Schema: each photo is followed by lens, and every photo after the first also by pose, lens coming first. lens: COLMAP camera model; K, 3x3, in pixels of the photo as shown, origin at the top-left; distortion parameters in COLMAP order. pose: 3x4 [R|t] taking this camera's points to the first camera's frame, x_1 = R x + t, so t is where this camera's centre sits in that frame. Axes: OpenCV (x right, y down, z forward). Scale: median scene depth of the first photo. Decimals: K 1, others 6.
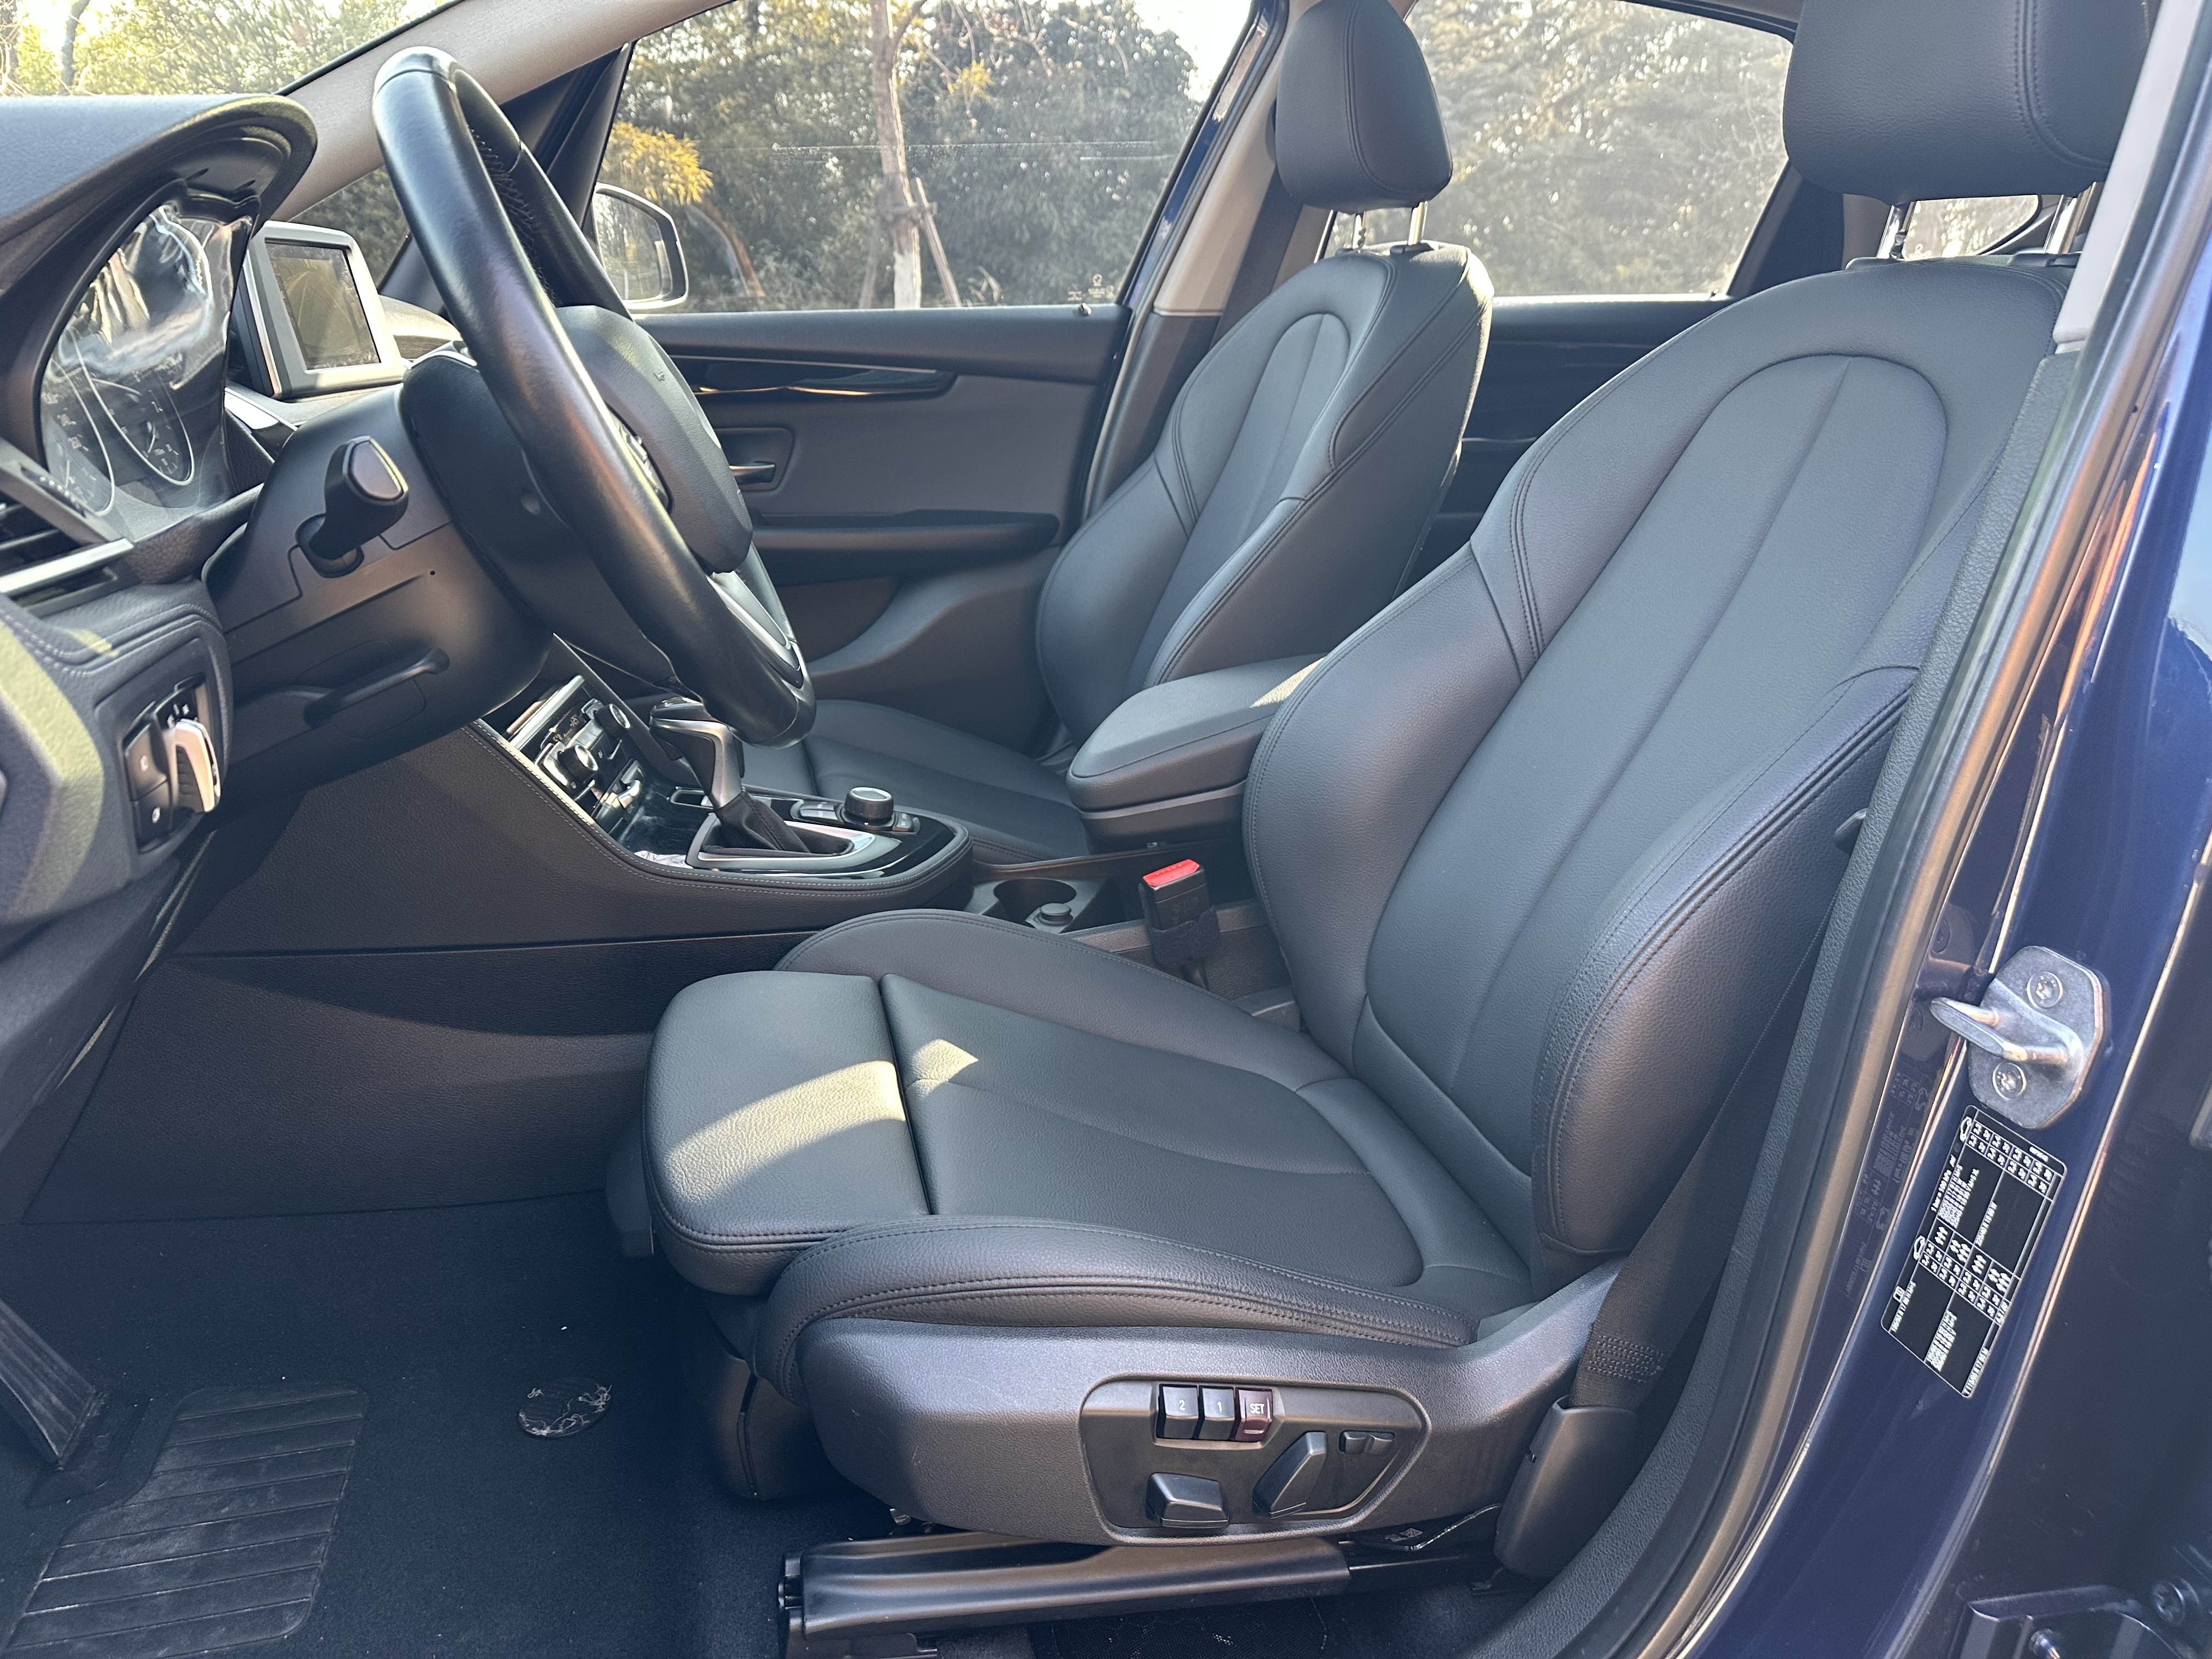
lens RADIAL K [[1525.8, 0, 1111.4], [0, 1525.8, 829.8], [0, 0, 1]] dist [0.040209, -0.028894]
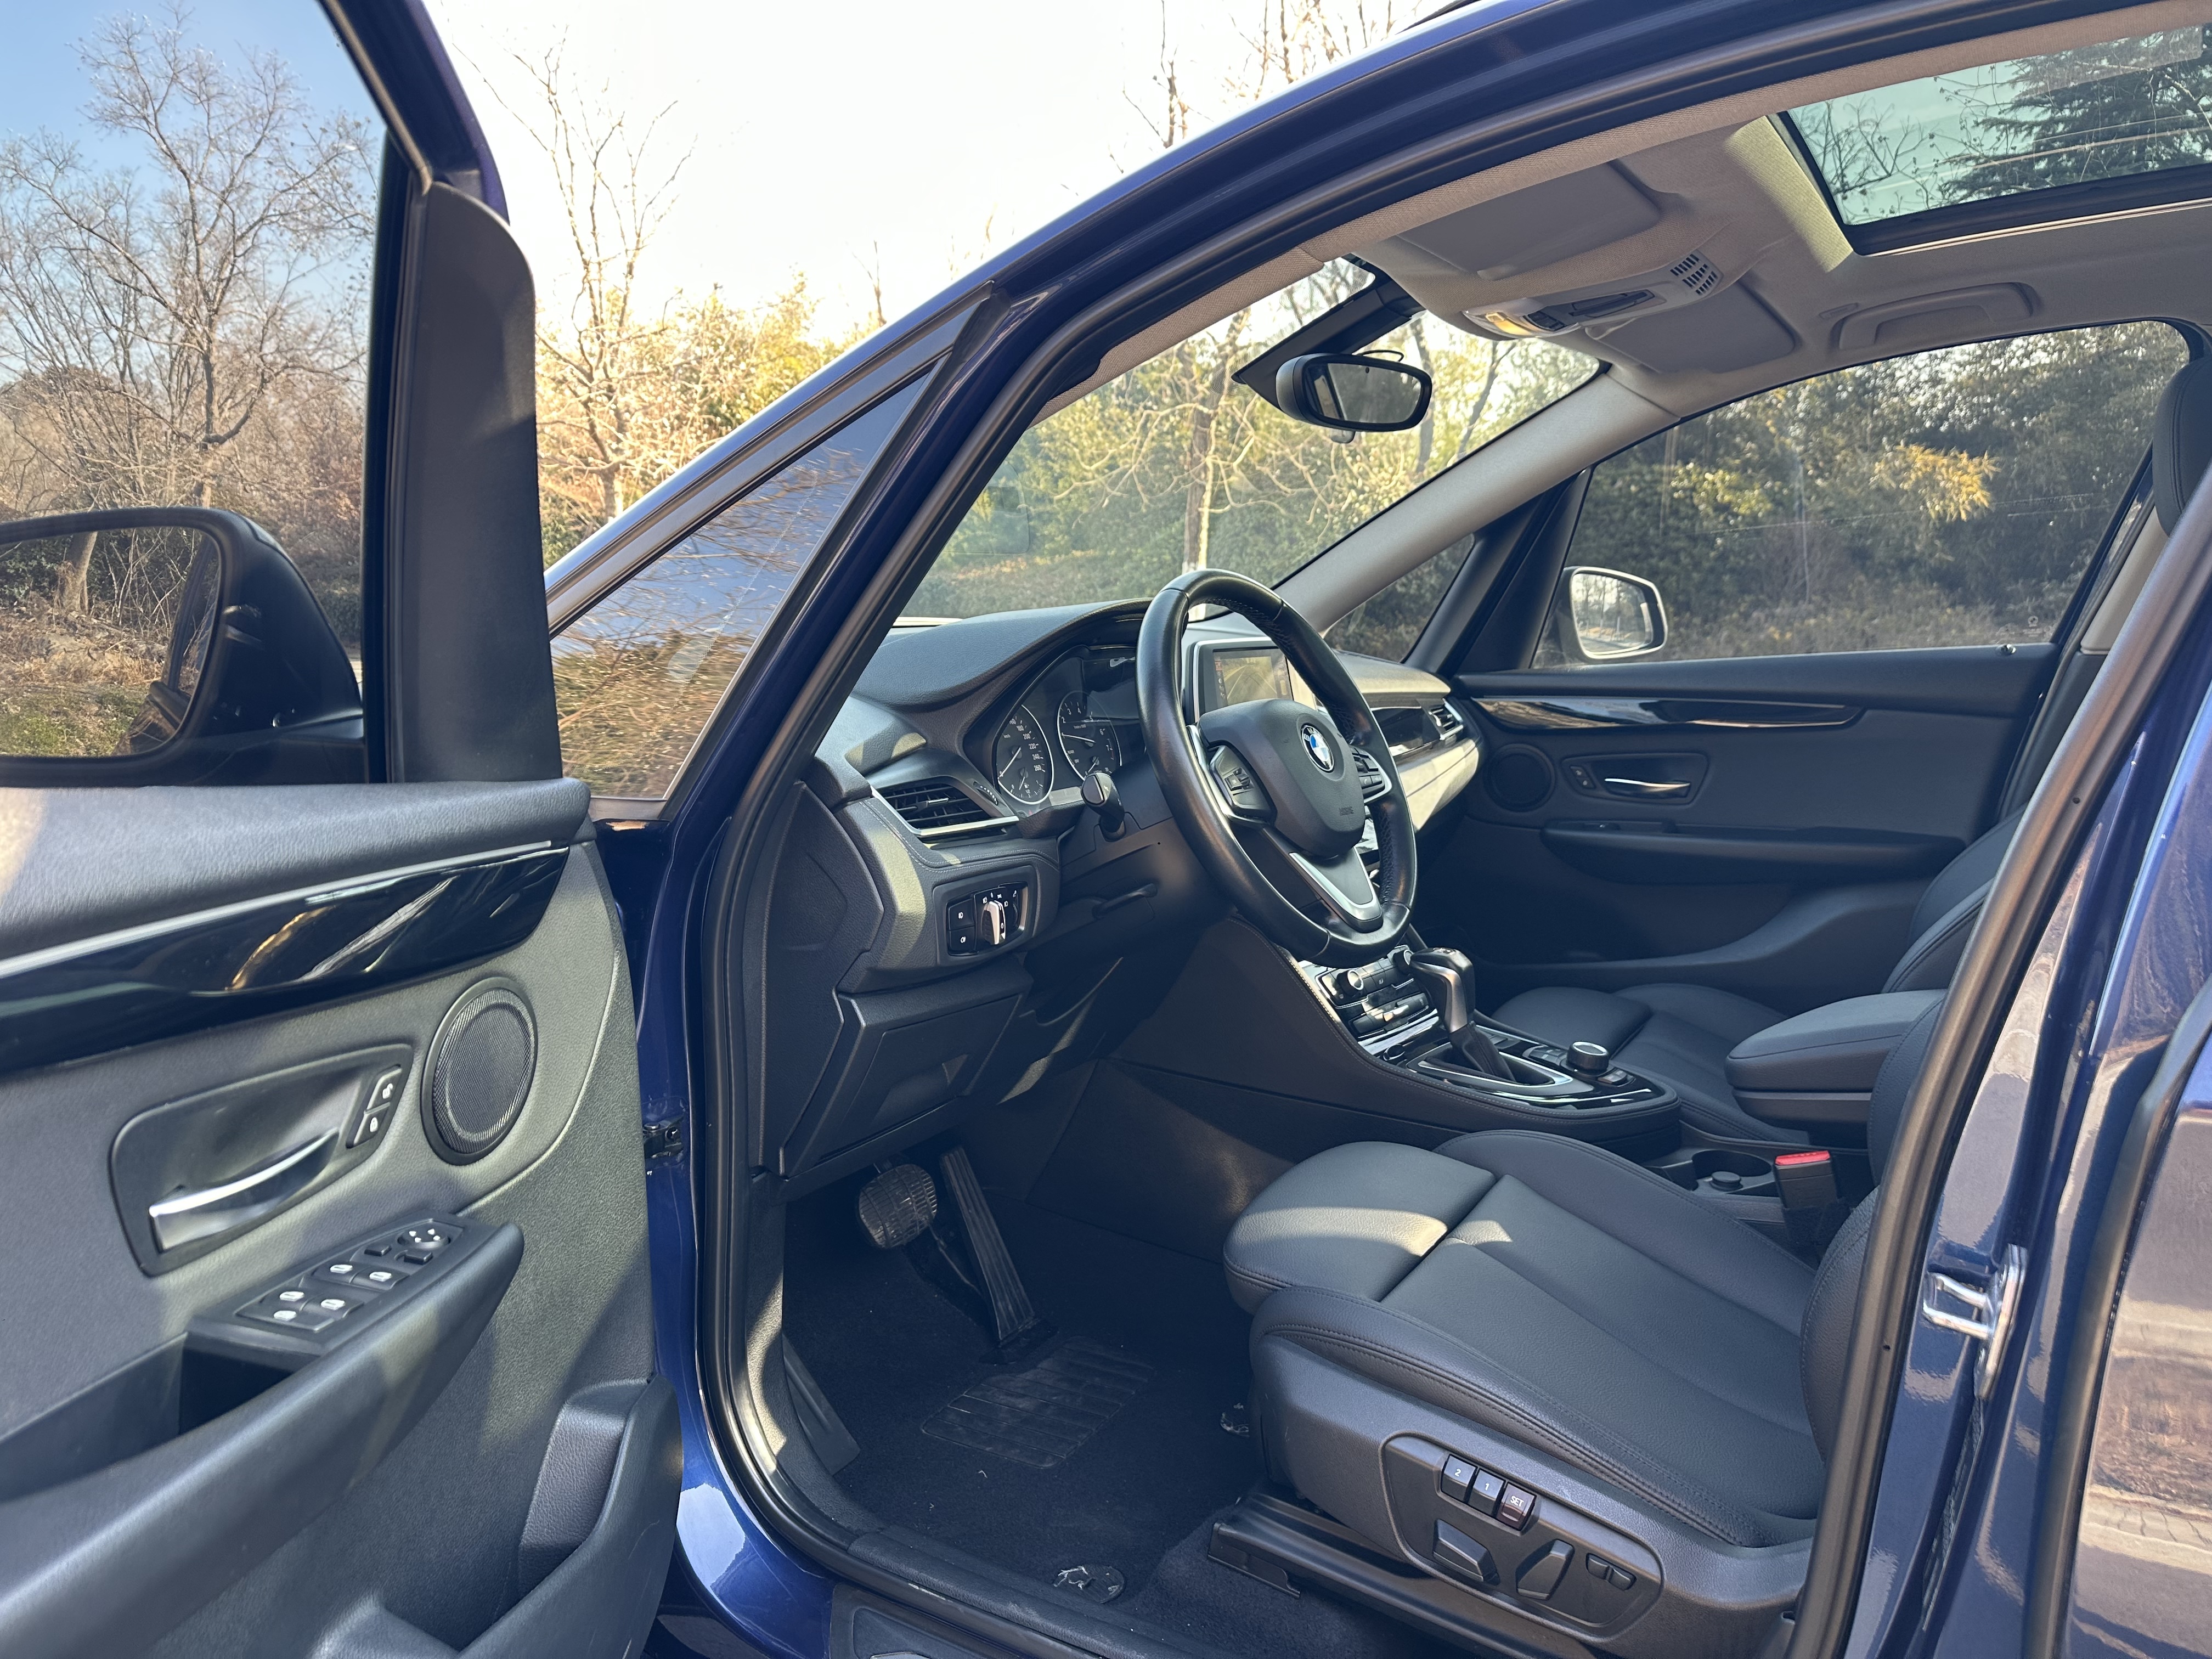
lens RADIAL K [[1525.8, 0, 1095.0], [0, 1525.8, 822.5], [0, 0, 1]] dist [0.040209, -0.028894]
pose [[0.699319, 0.056735, -0.712554, 0.587271], [-0.193432, 0.974673, -0.112234, 0.020194], [0.688140, 0.216318, 0.692582, -0.231056]]
